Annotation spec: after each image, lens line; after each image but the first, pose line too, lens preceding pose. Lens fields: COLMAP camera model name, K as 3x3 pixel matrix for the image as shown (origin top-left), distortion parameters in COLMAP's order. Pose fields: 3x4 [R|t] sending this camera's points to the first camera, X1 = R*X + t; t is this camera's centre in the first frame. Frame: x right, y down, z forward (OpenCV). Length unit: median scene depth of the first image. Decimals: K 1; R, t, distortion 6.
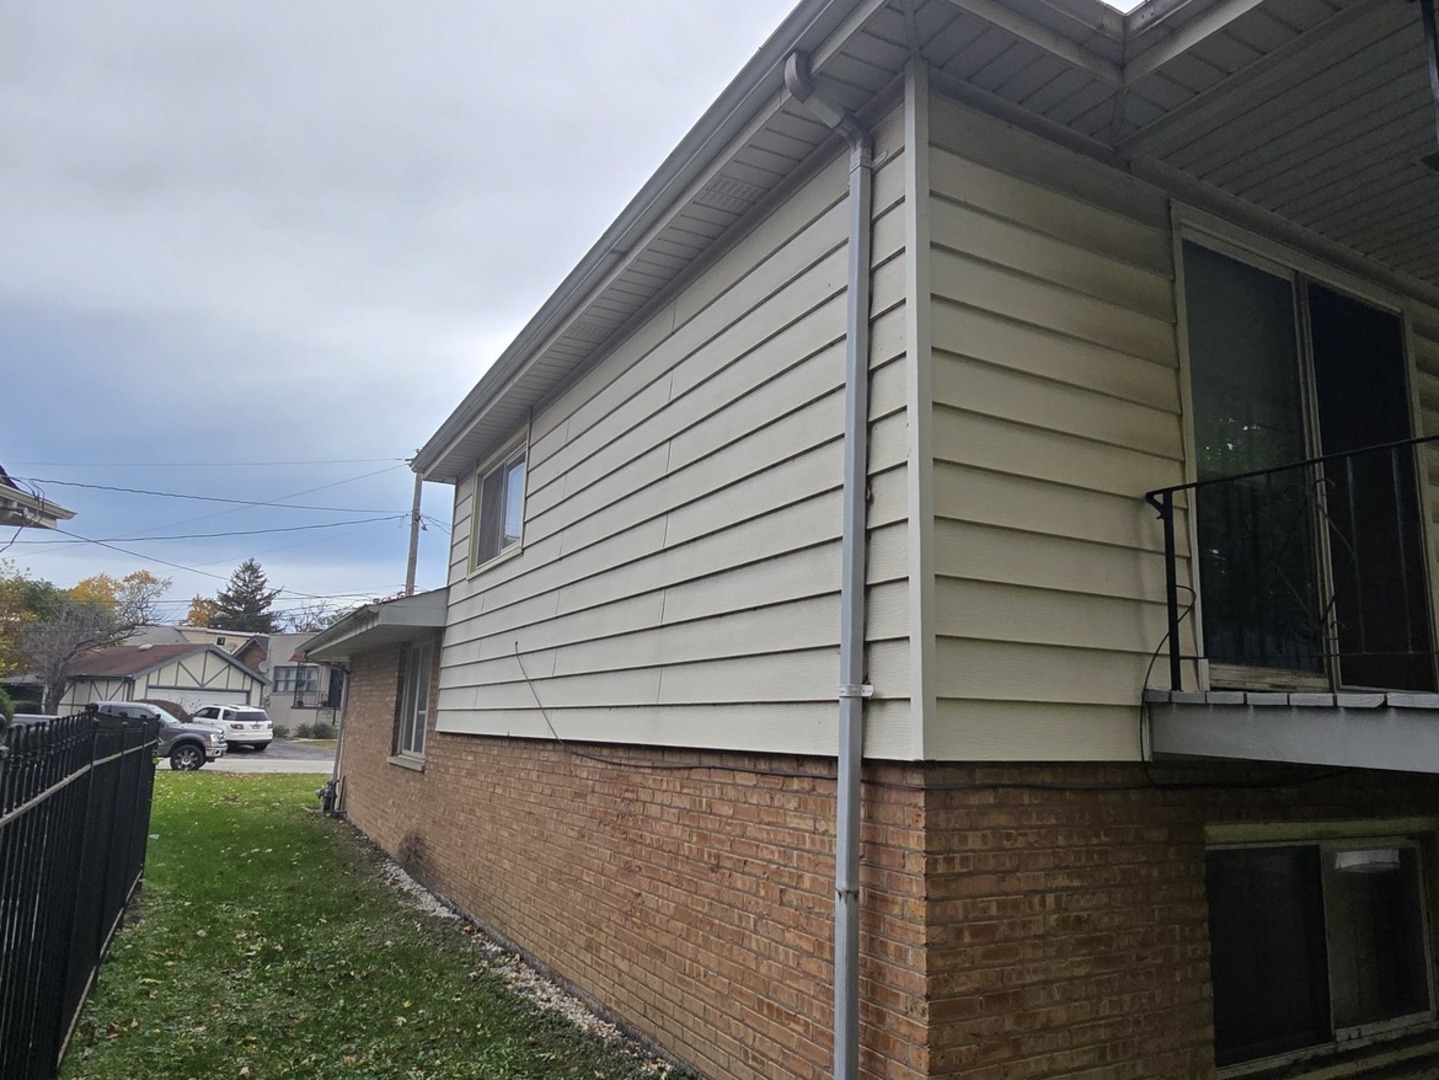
lens RADIAL K [[957.6, 0, 725.4], [0, 957.6, 542.8], [0, 0, 1]] dist [0.000110, -0.018601]
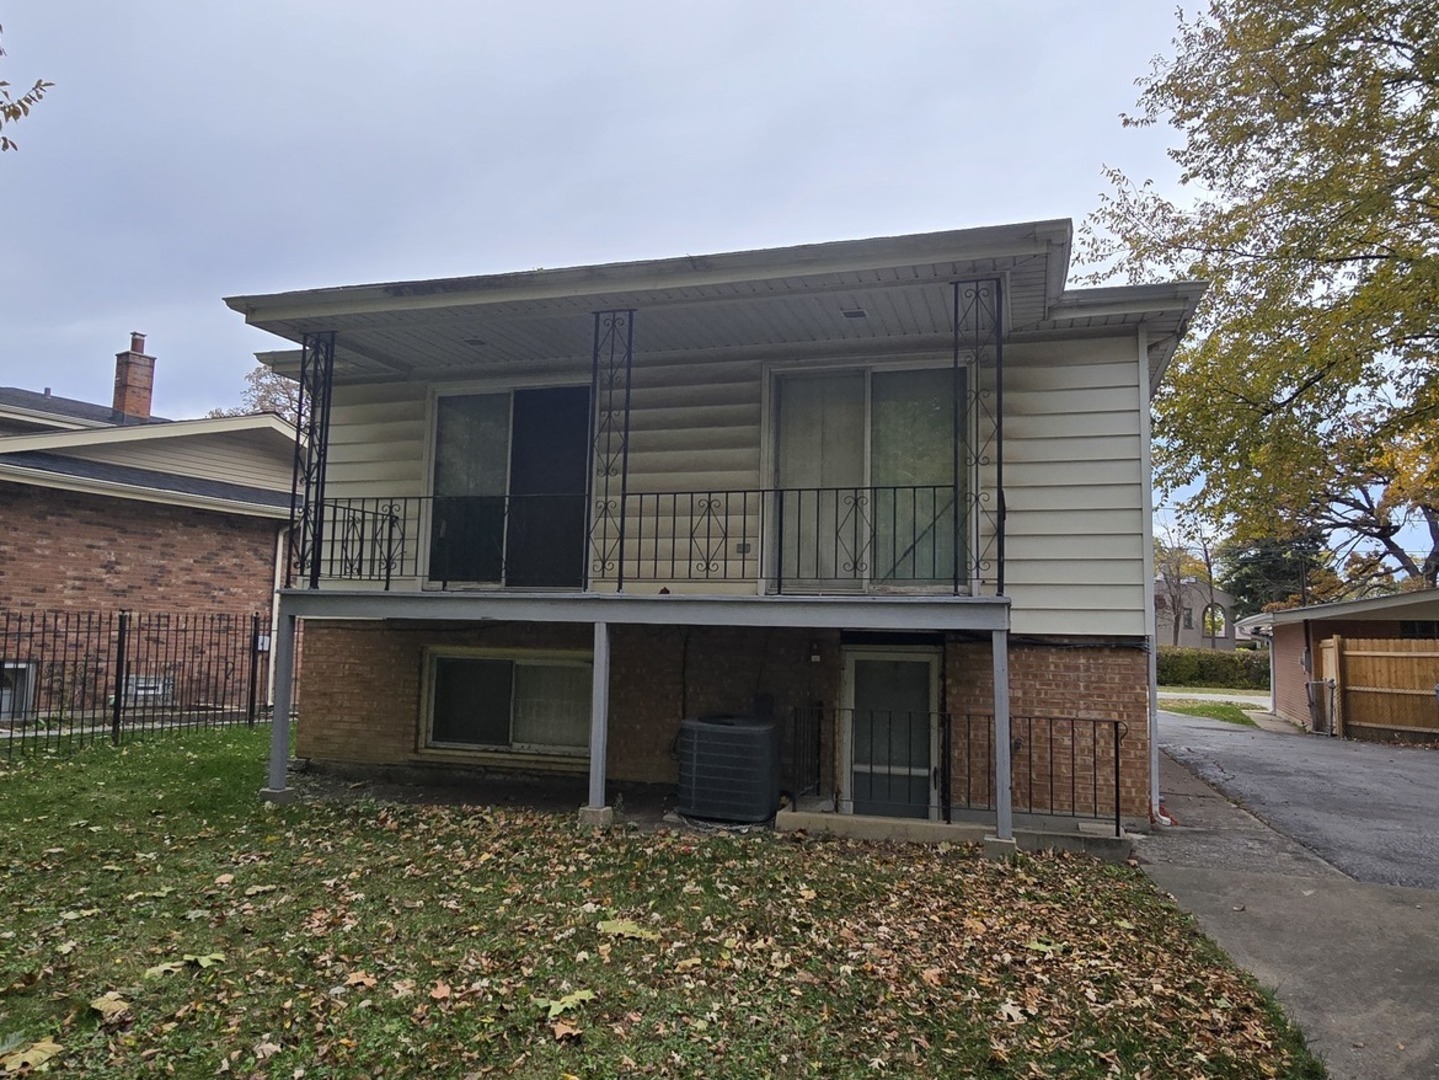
lens RADIAL K [[957.6, 0, 725.4], [0, 957.6, 542.8], [0, 0, 1]] dist [0.000110, -0.018601]
pose [[0.712767, -0.081721, -0.696624, 2.652618], [0.128957, 0.991527, 0.015628, 0.085297], [0.689445, -0.100974, 0.717266, -0.213744]]
